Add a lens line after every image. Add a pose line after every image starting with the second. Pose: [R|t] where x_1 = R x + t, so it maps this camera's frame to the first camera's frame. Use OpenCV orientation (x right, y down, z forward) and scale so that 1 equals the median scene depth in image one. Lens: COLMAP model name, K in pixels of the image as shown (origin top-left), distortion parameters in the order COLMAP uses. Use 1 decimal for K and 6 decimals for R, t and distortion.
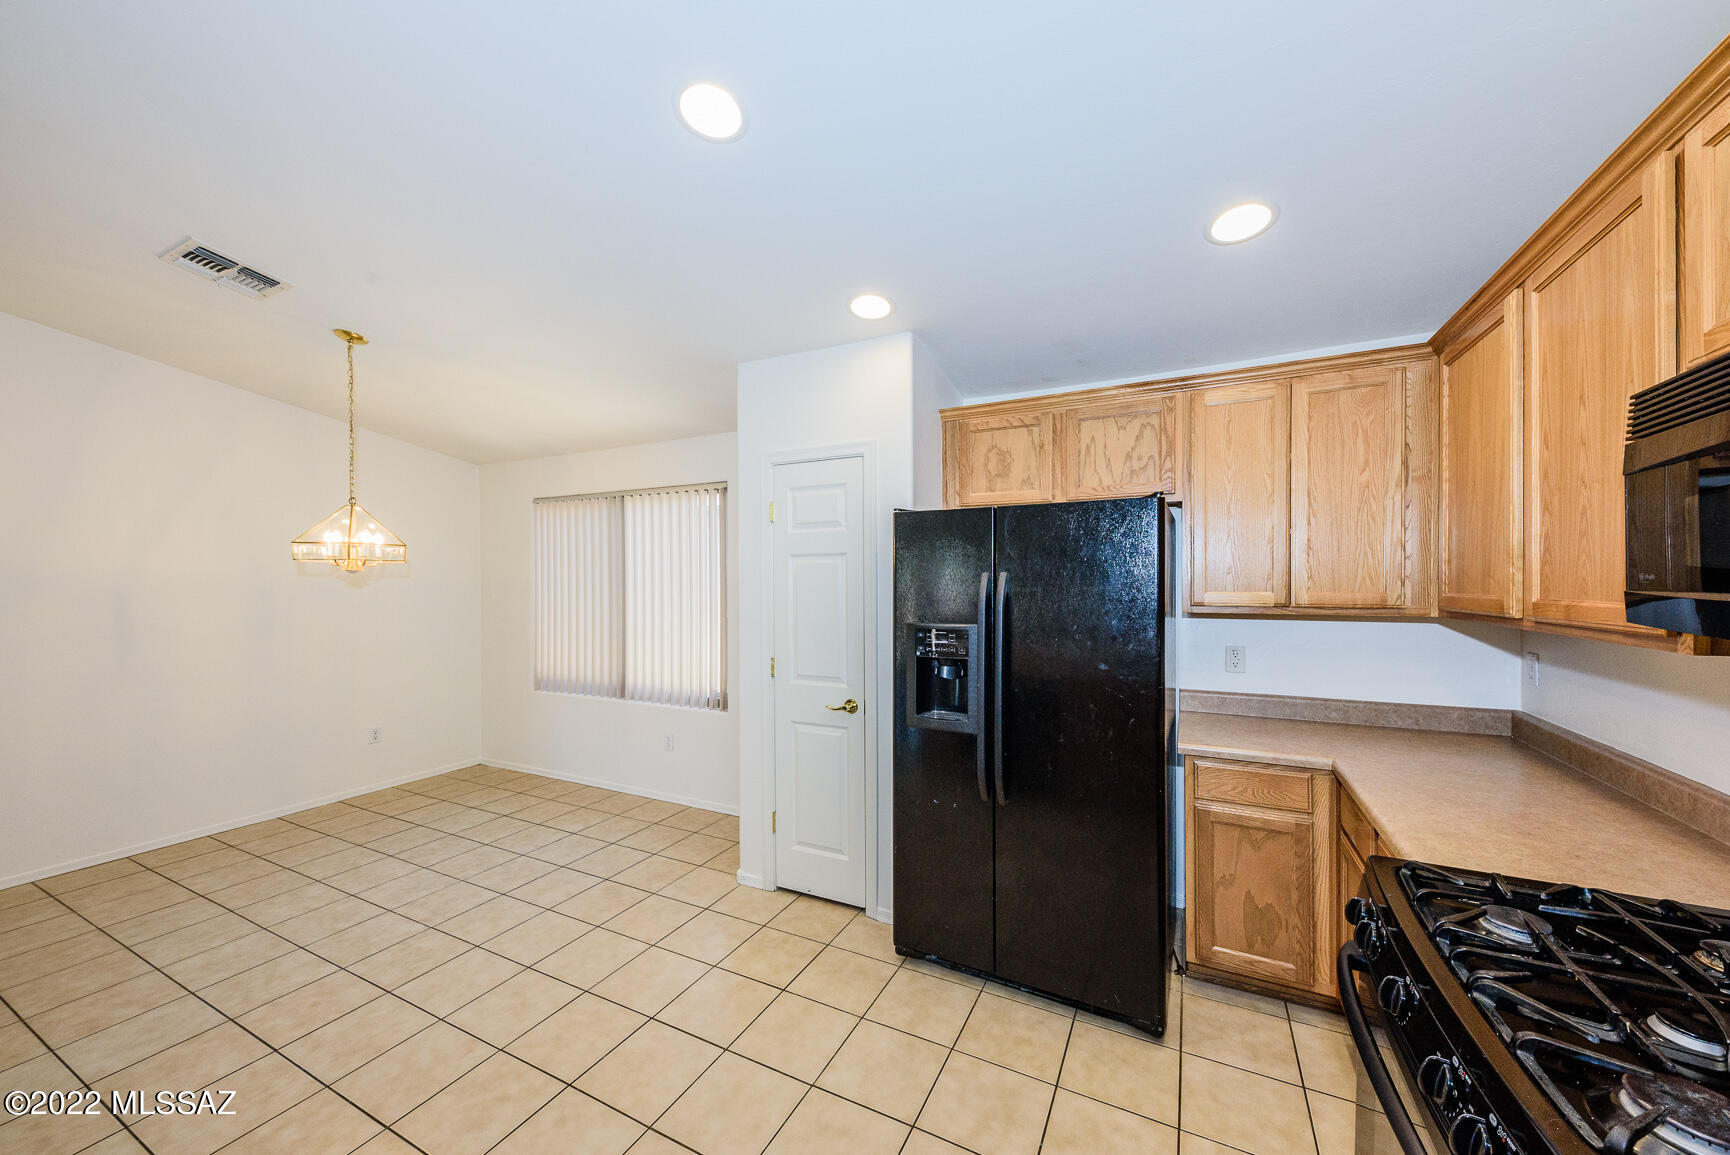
lens RADIAL K [[644.1, 0, 740.3], [0, 644.1, 584.0], [0, 0, 1]] dist [-0.000122, -0.000293]
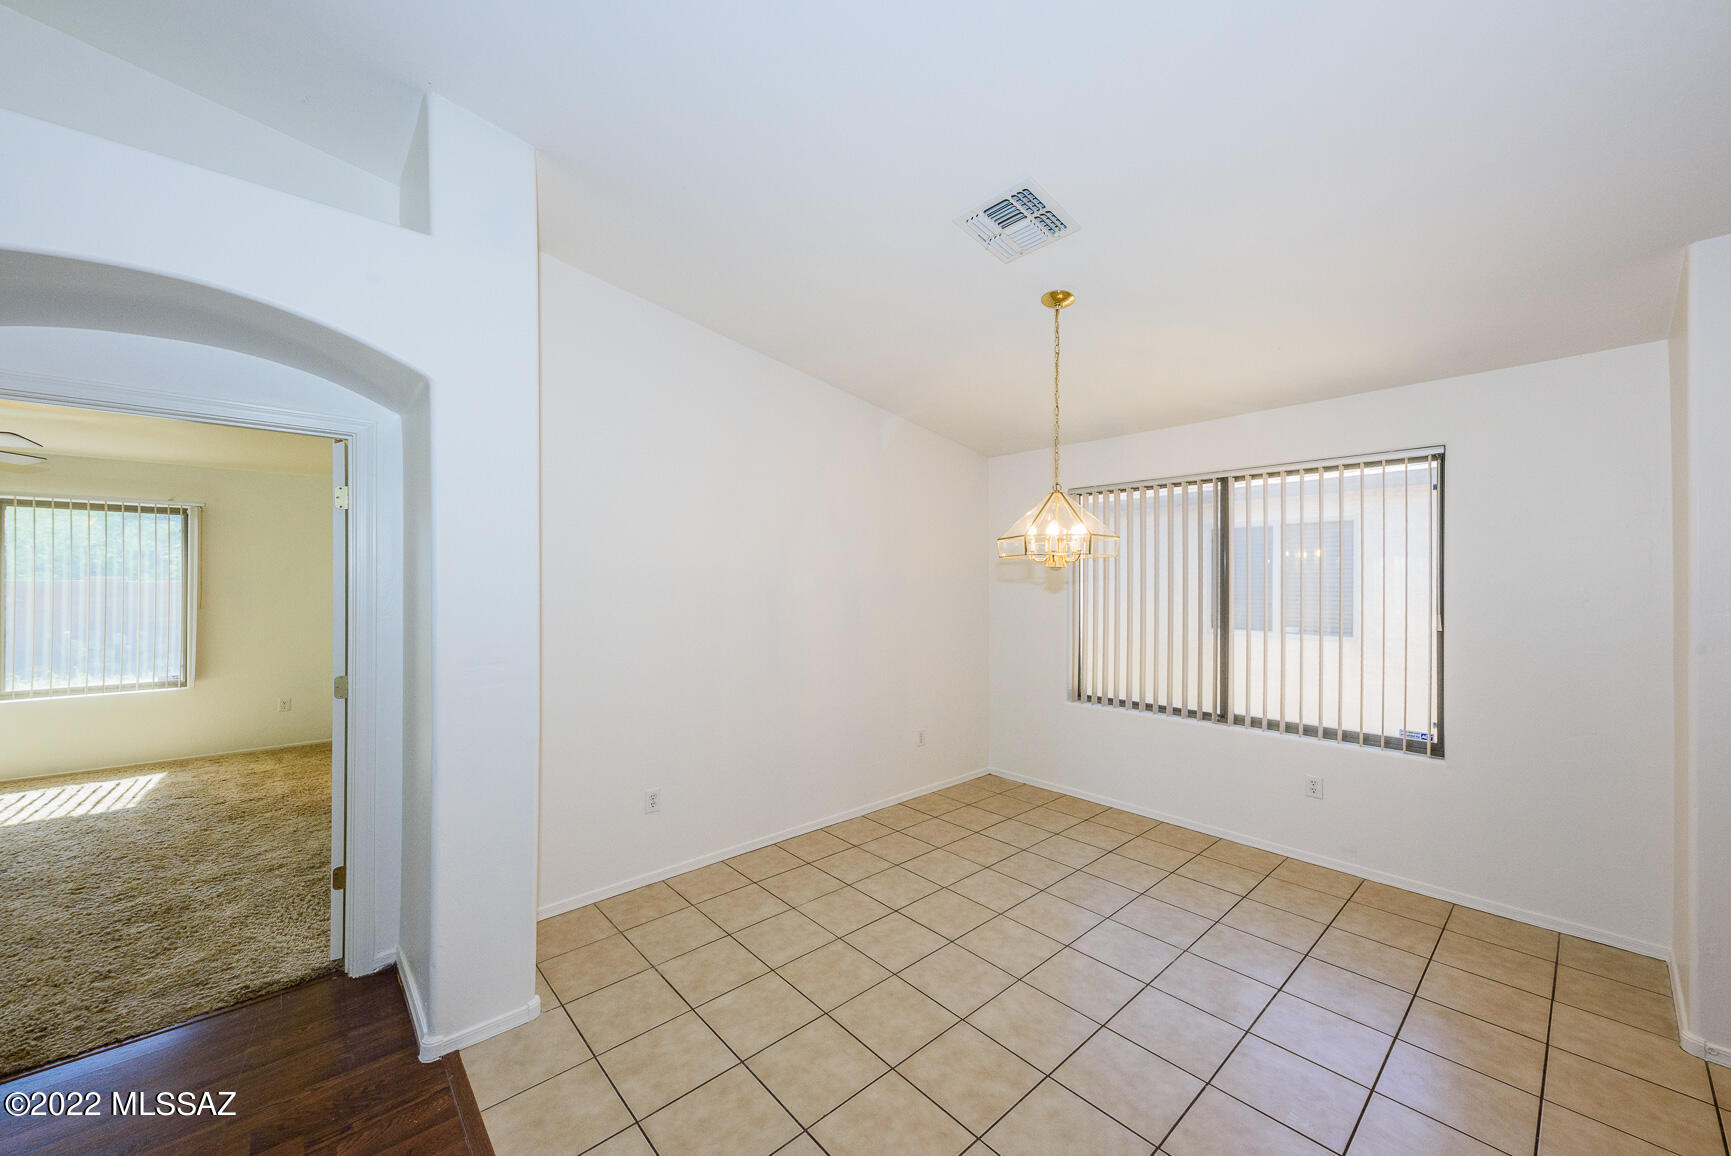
lens RADIAL K [[598.5, 0, 777.2], [0, 598.5, 575.7], [0, 0, 1]] dist [0.007785, -0.000080]
pose [[0.930197, 0.002762, -0.367051, -0.497798], [-0.008866, 0.999849, -0.014945, 0.006009], [0.366954, 0.017156, 0.930081, 0.082010]]
